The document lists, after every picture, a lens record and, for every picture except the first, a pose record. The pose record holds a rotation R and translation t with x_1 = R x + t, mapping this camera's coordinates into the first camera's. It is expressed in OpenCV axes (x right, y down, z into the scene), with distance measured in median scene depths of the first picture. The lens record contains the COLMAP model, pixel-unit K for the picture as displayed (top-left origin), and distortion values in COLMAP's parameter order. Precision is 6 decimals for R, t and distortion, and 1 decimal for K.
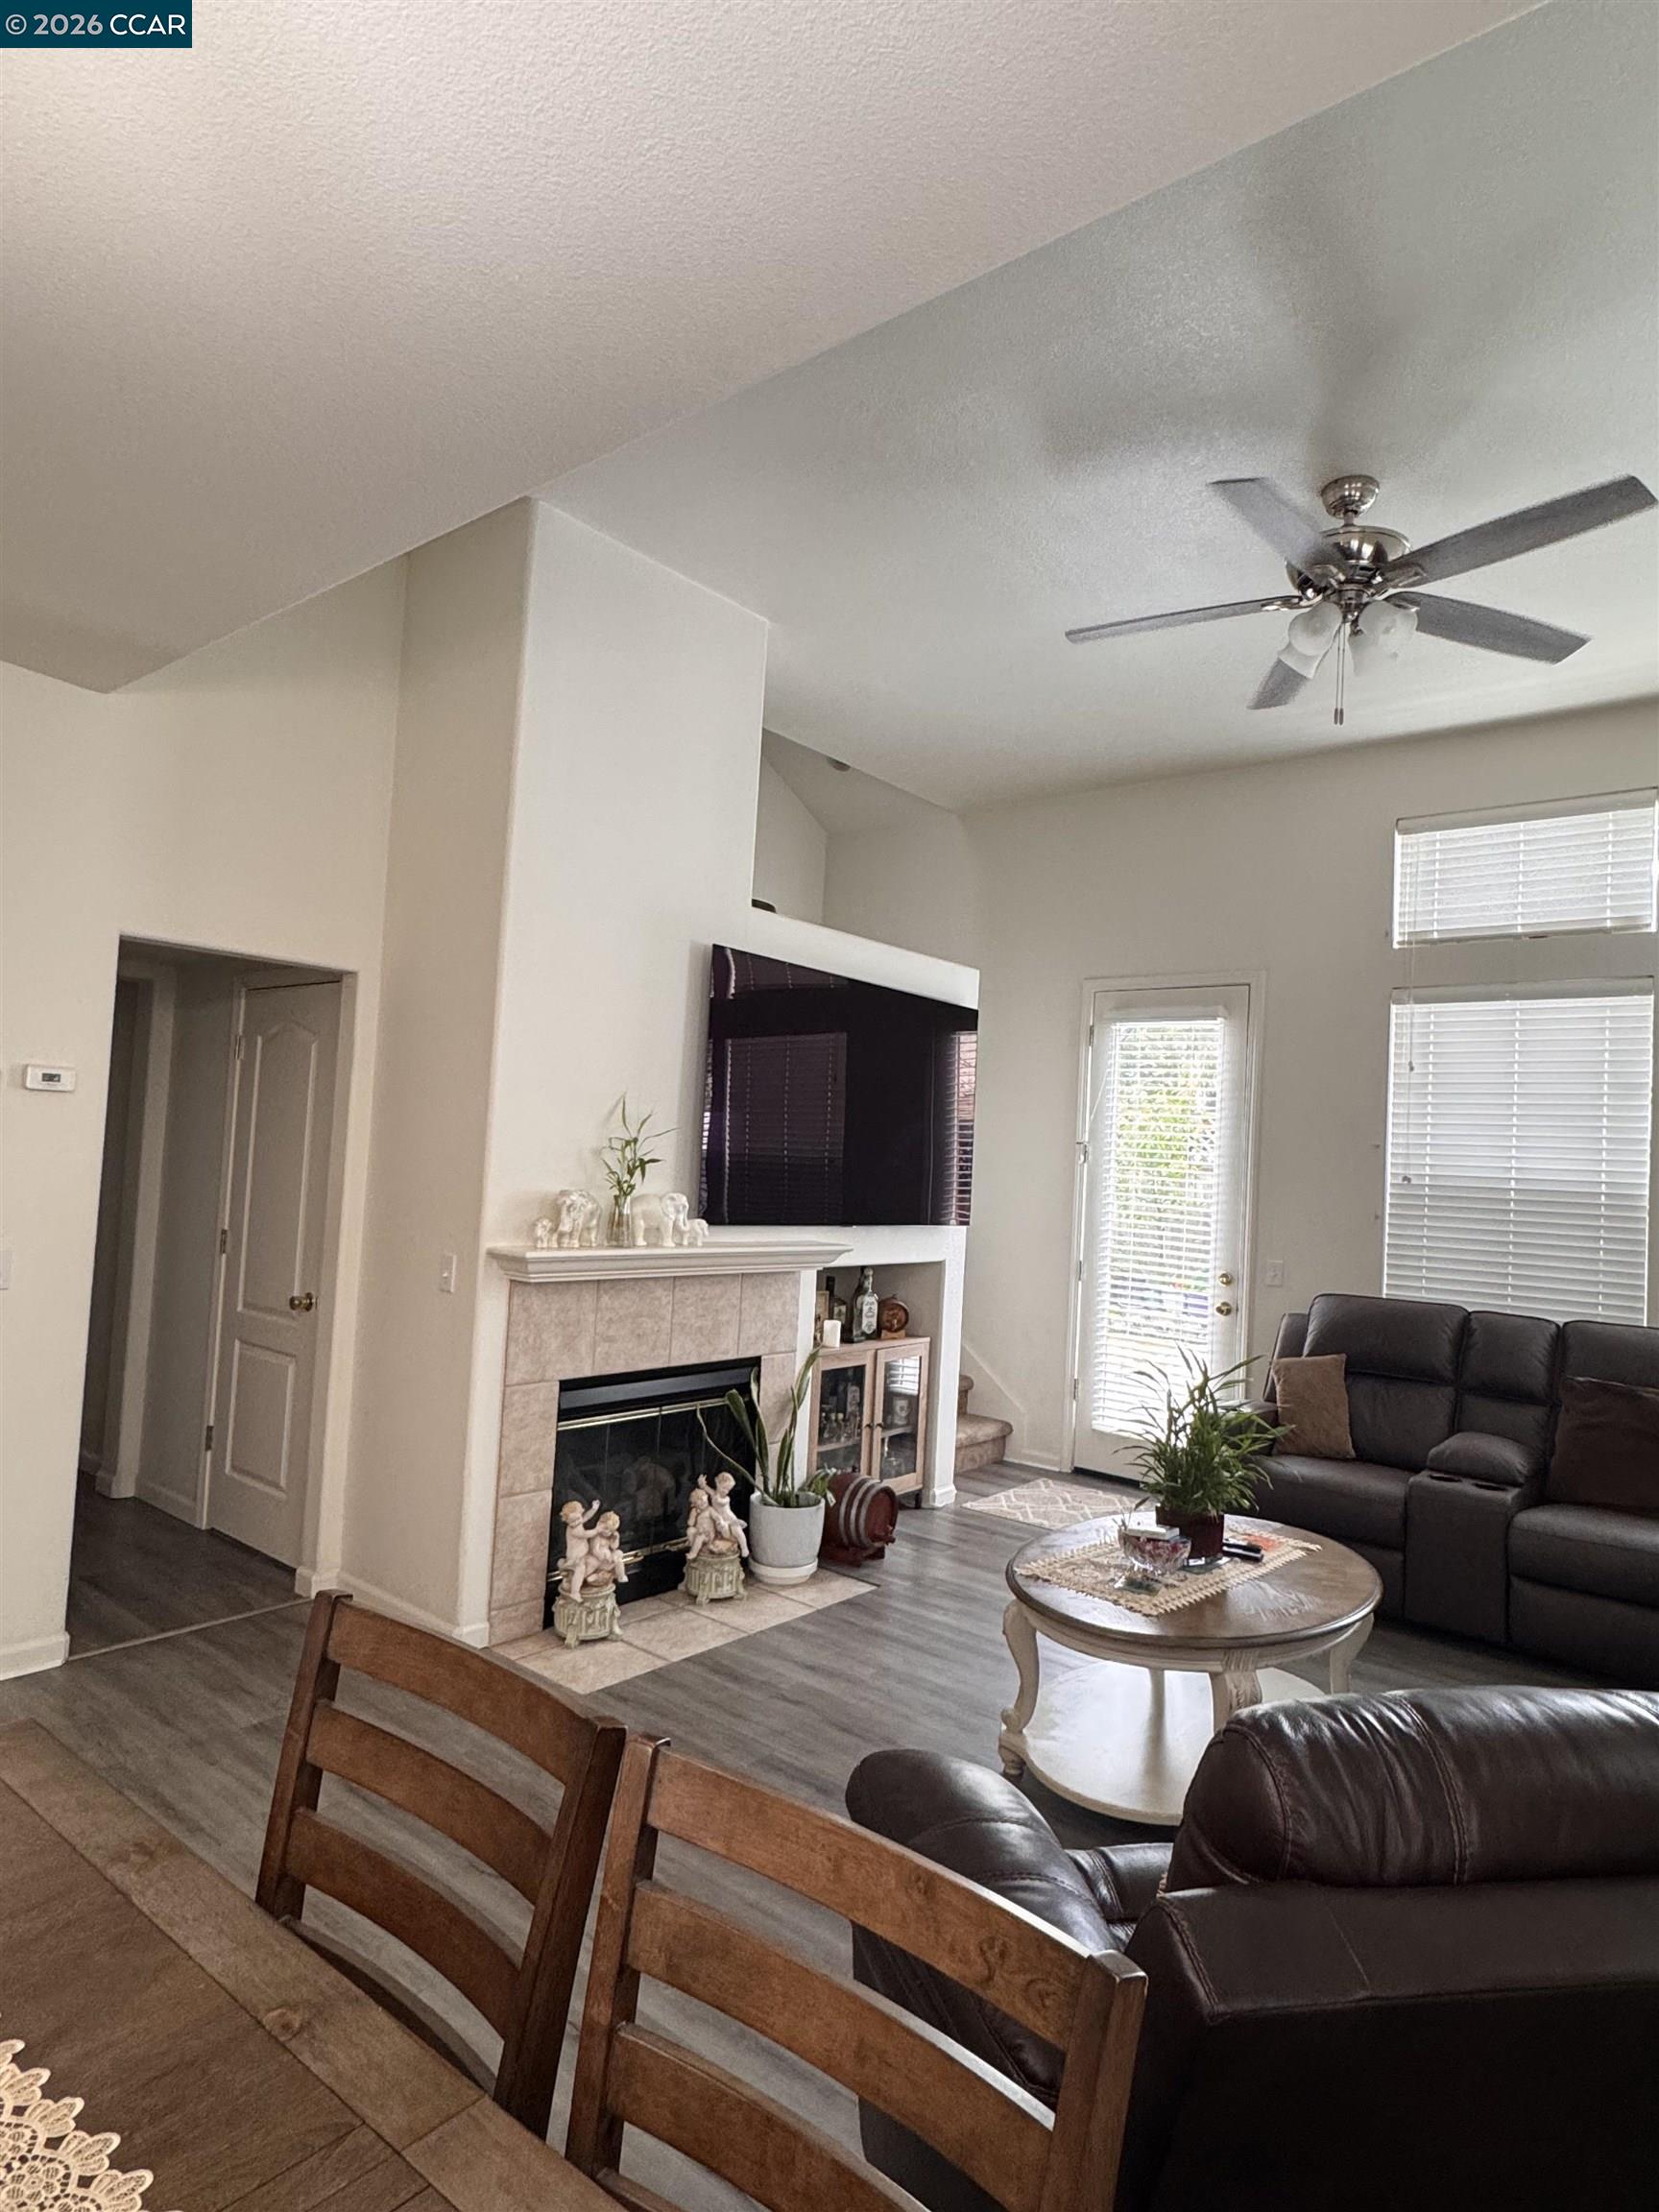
lens RADIAL K [[1276.3, 0, 829.5], [0, 1276.3, 1106.0], [0, 0, 1]] dist [0.004489, -0.000177]
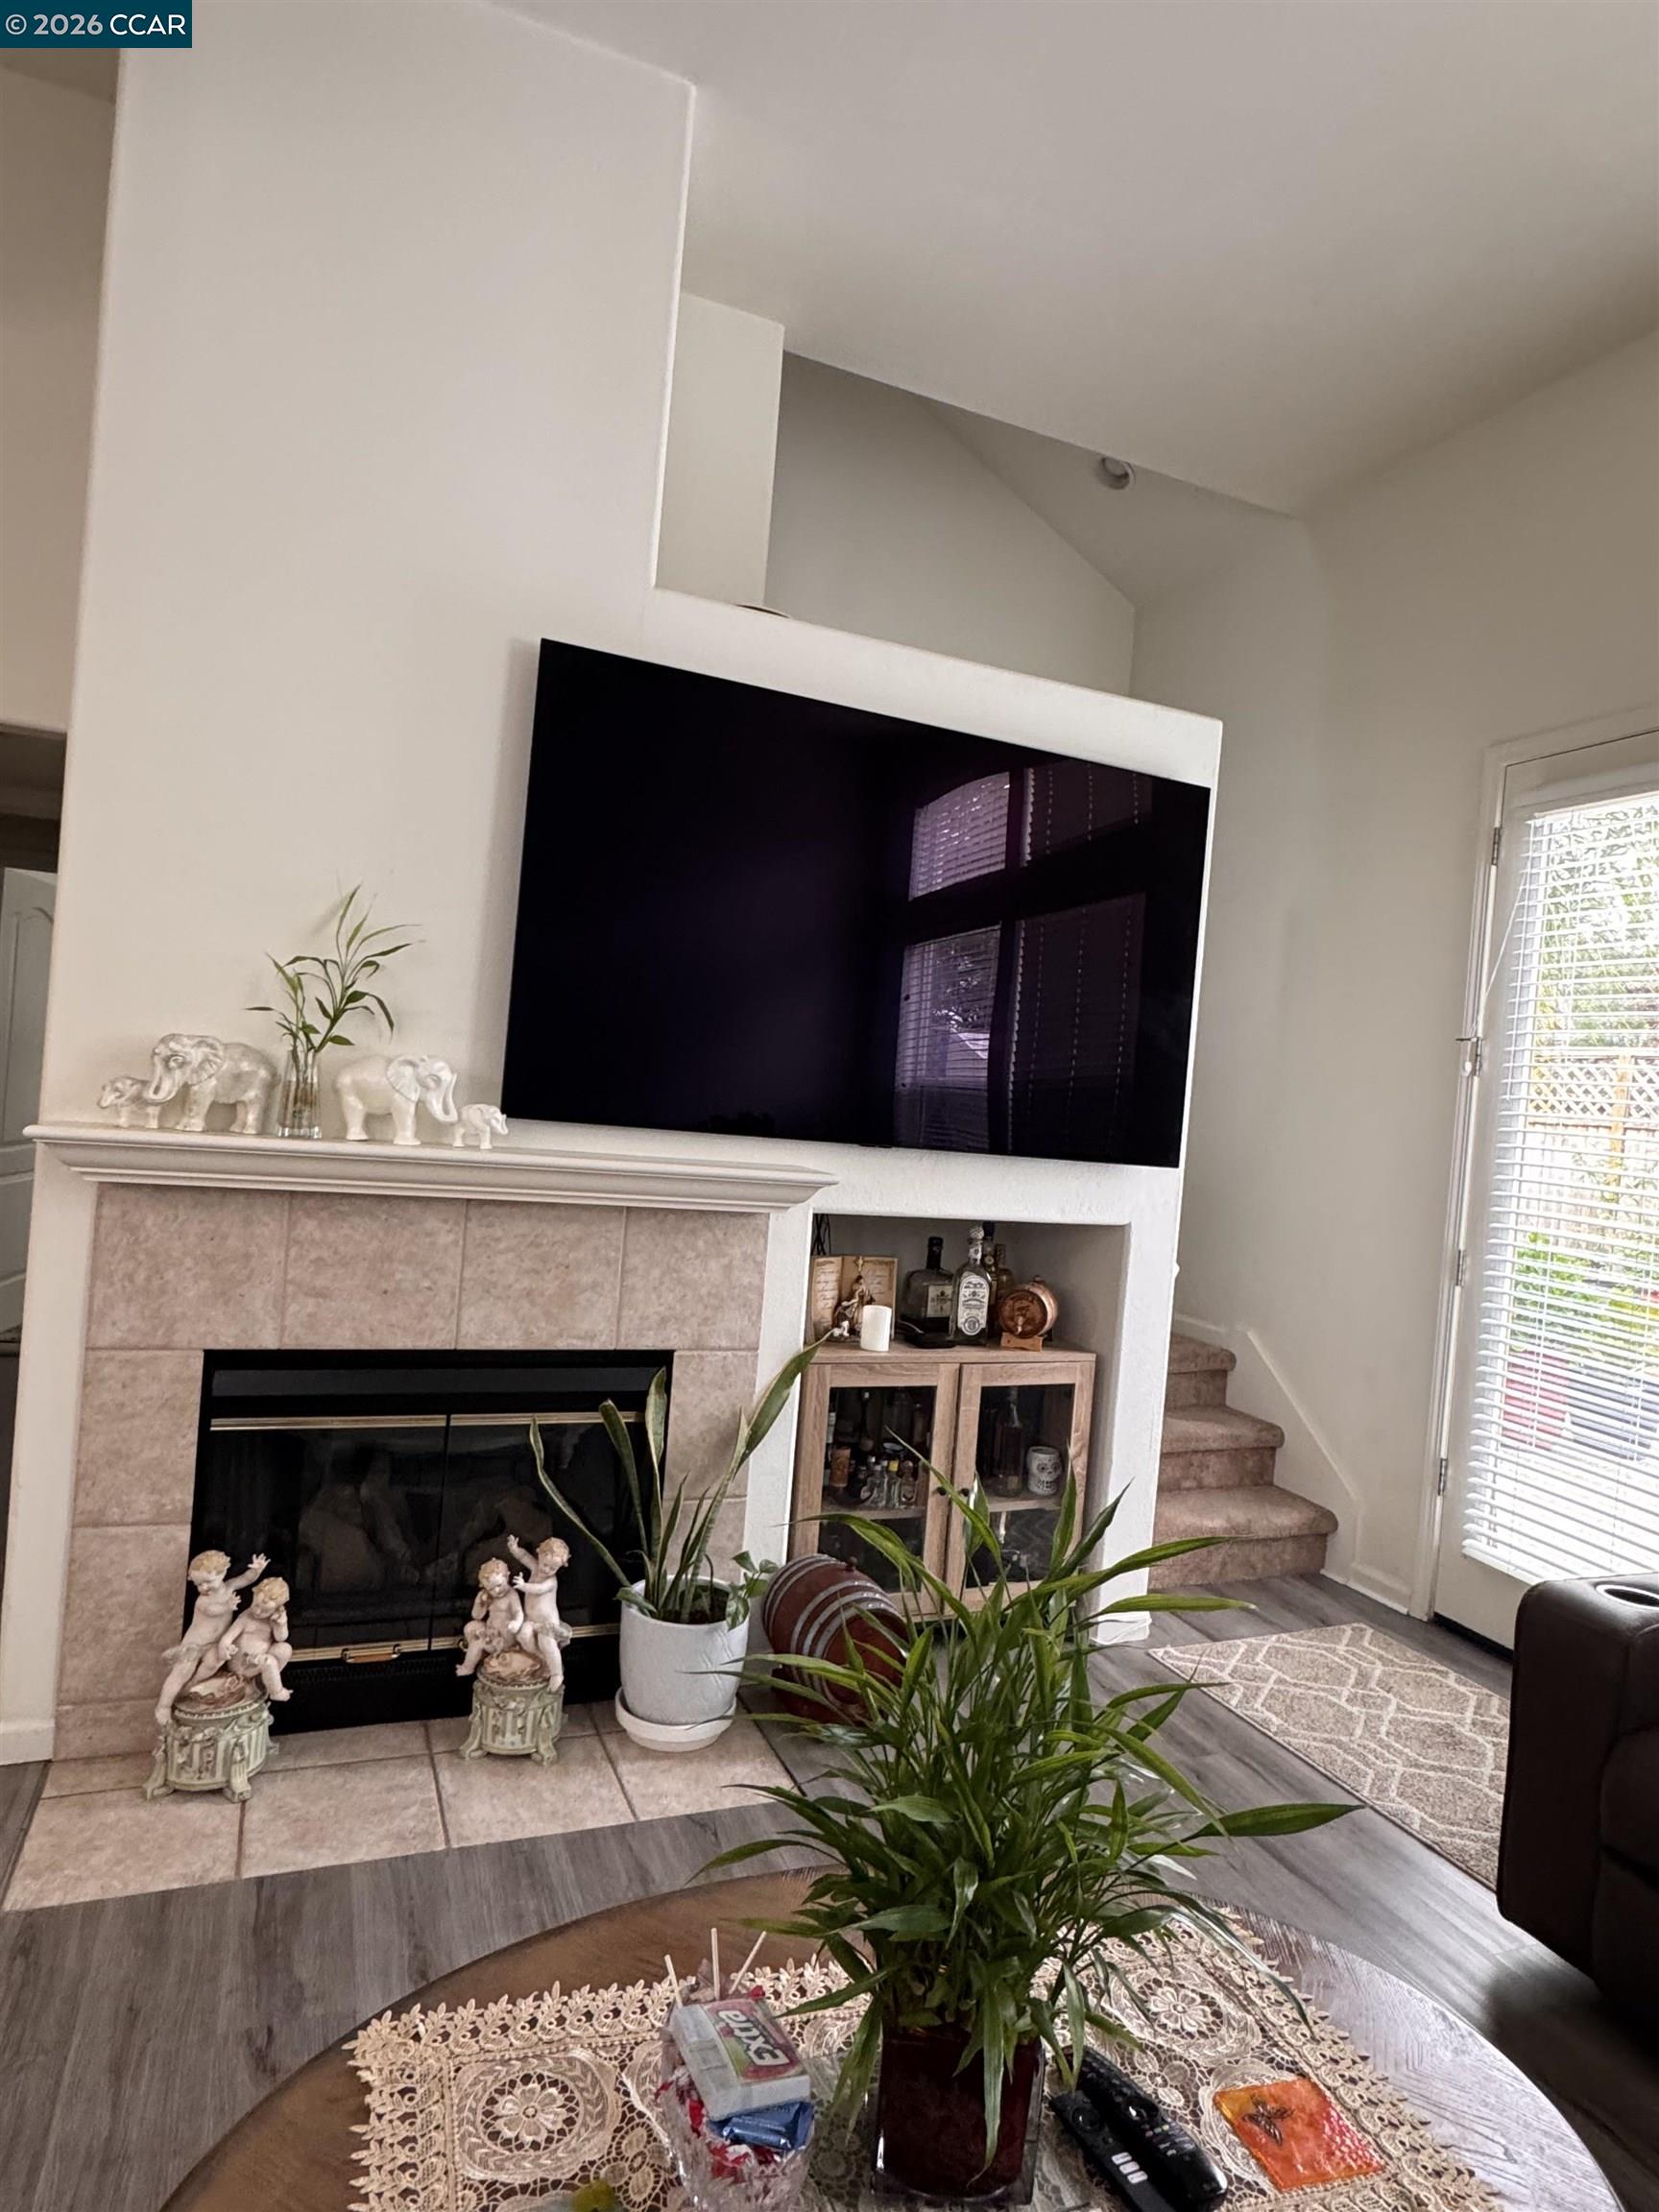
lens RADIAL K [[1276.3, 0, 829.5], [0, 1276.3, 1106.0], [0, 0, 1]] dist [0.004489, -0.000177]
pose [[0.884583, 0.024905, -0.465717, 0.293324], [-0.016037, 0.999607, 0.022996, 0.069063], [0.466107, -0.012873, 0.884635, 0.523207]]
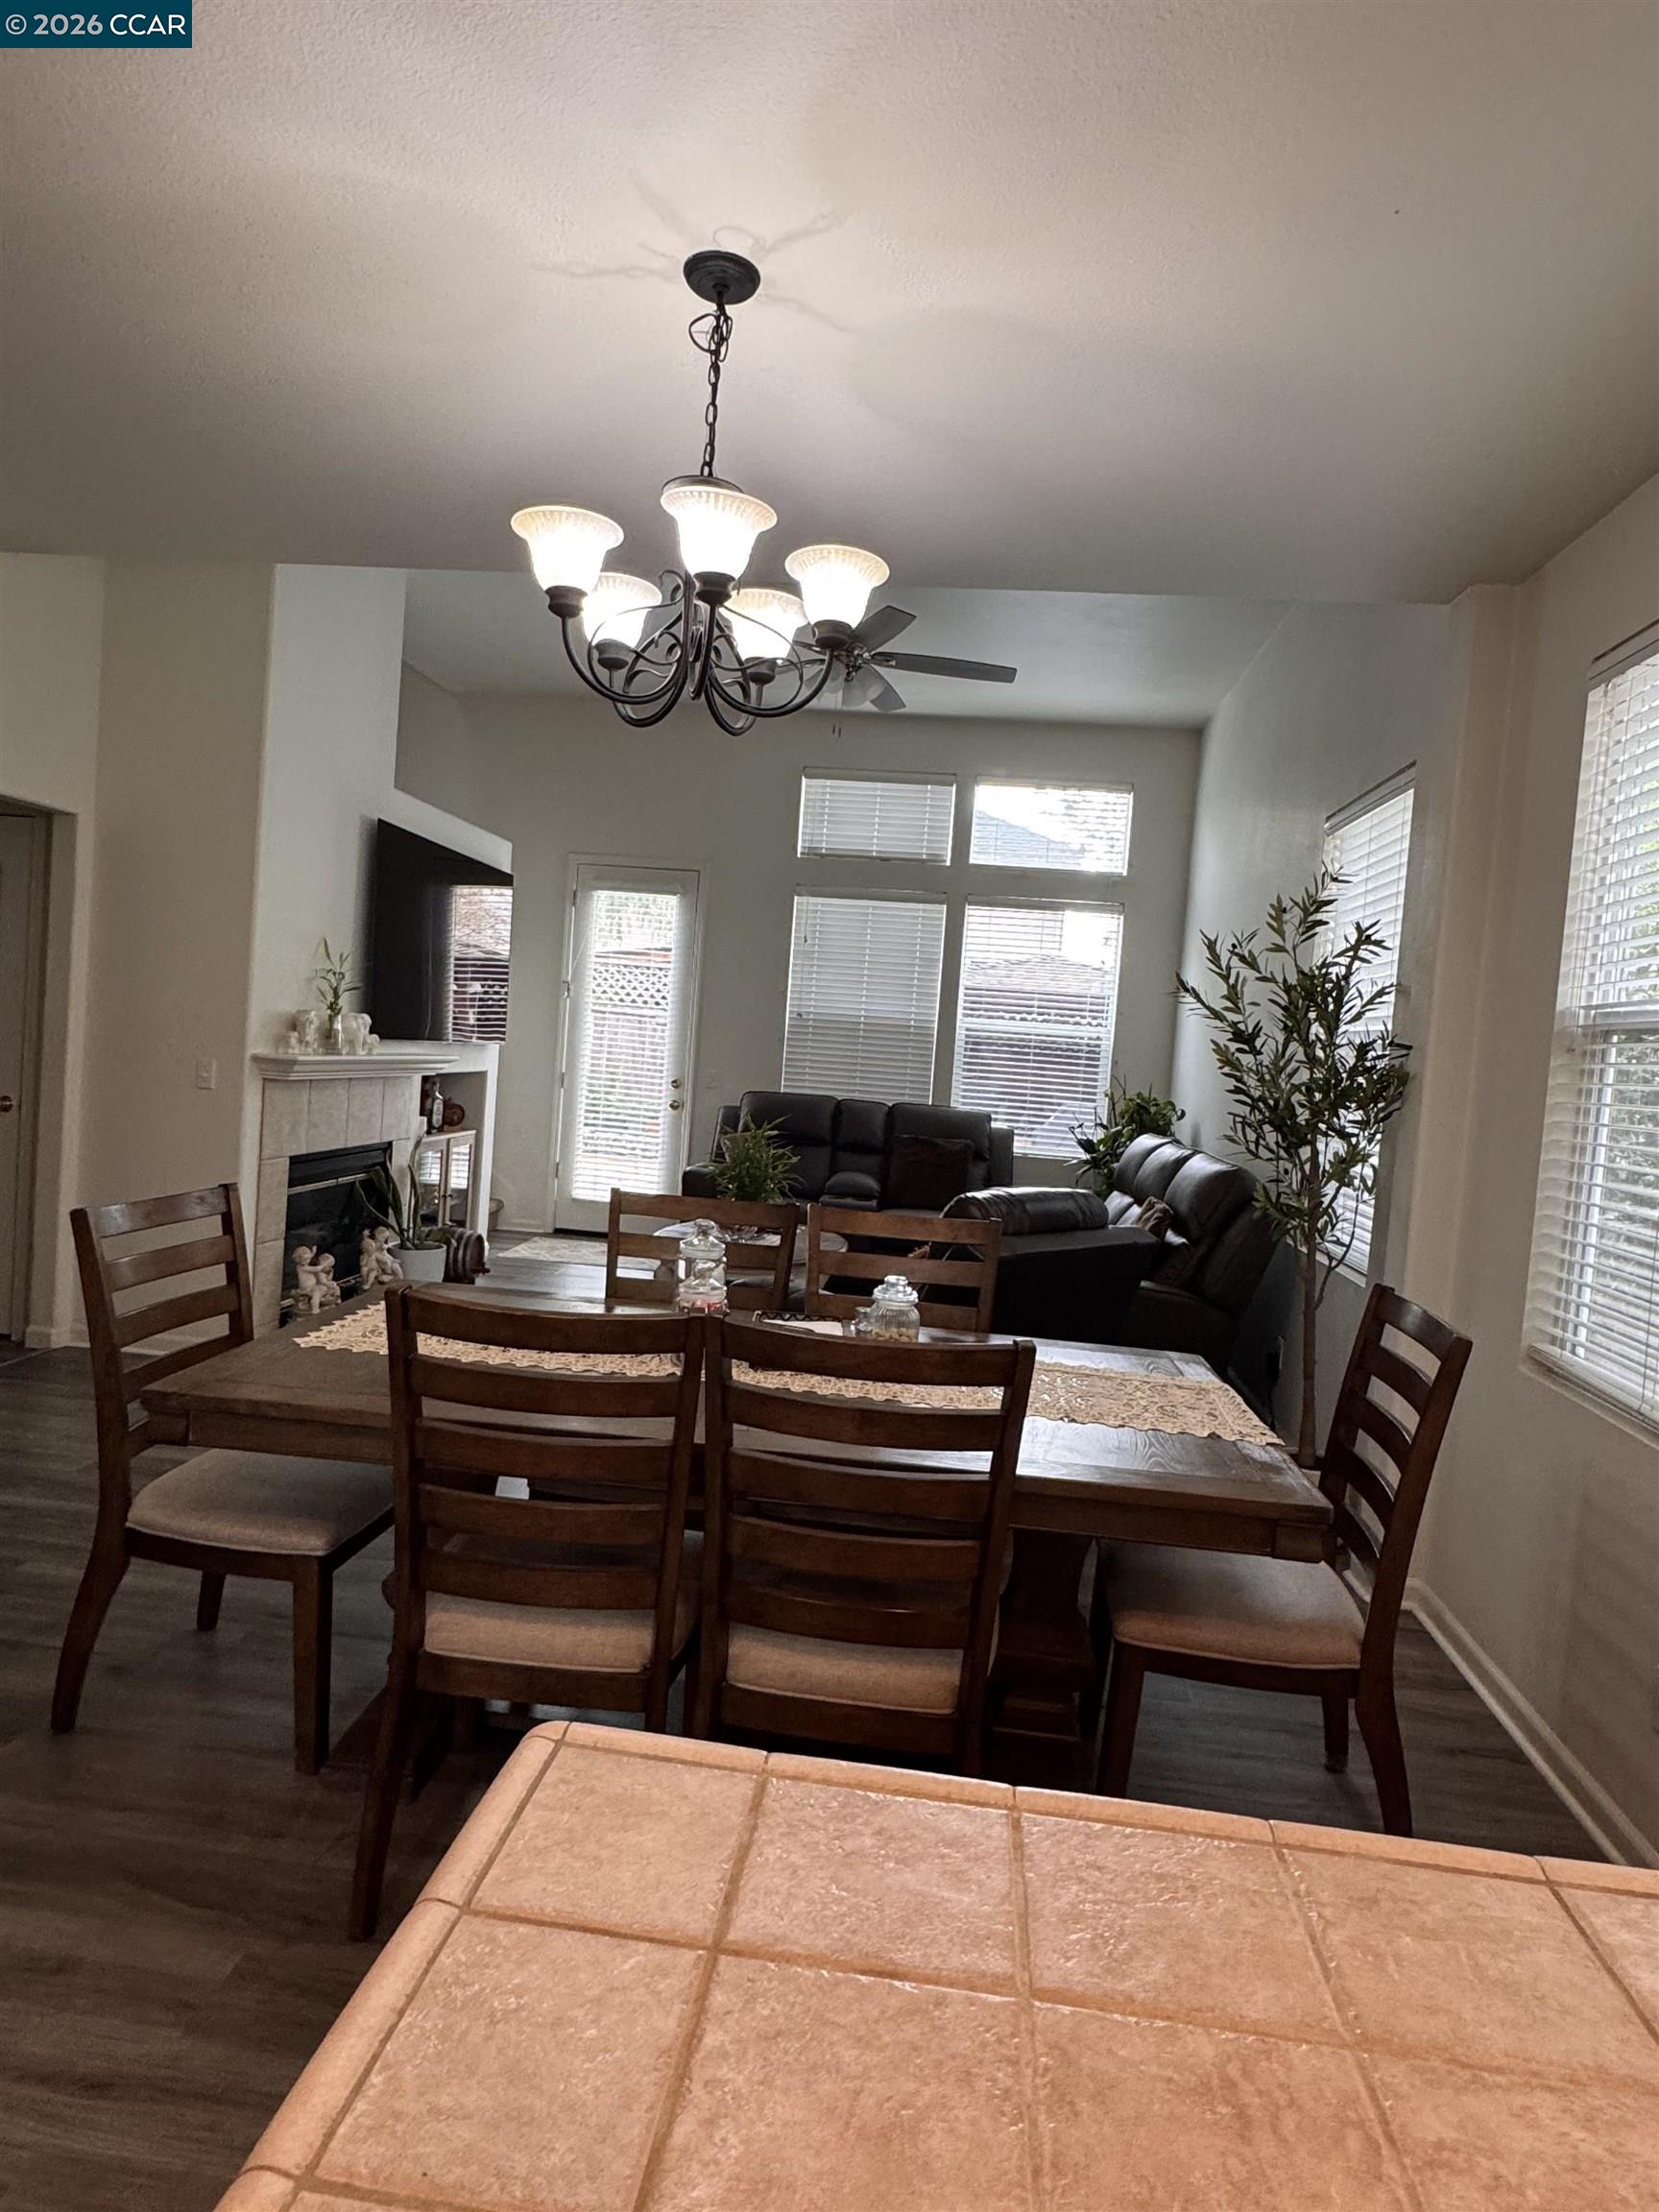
lens RADIAL K [[1276.3, 0, 829.5], [0, 1276.3, 1106.0], [0, 0, 1]] dist [0.004489, -0.000177]
pose [[0.835311, -0.019516, 0.549431, -0.406062], [-0.052266, 0.992024, 0.114699, -0.011750], [-0.547288, -0.124526, 0.827629, -0.320956]]
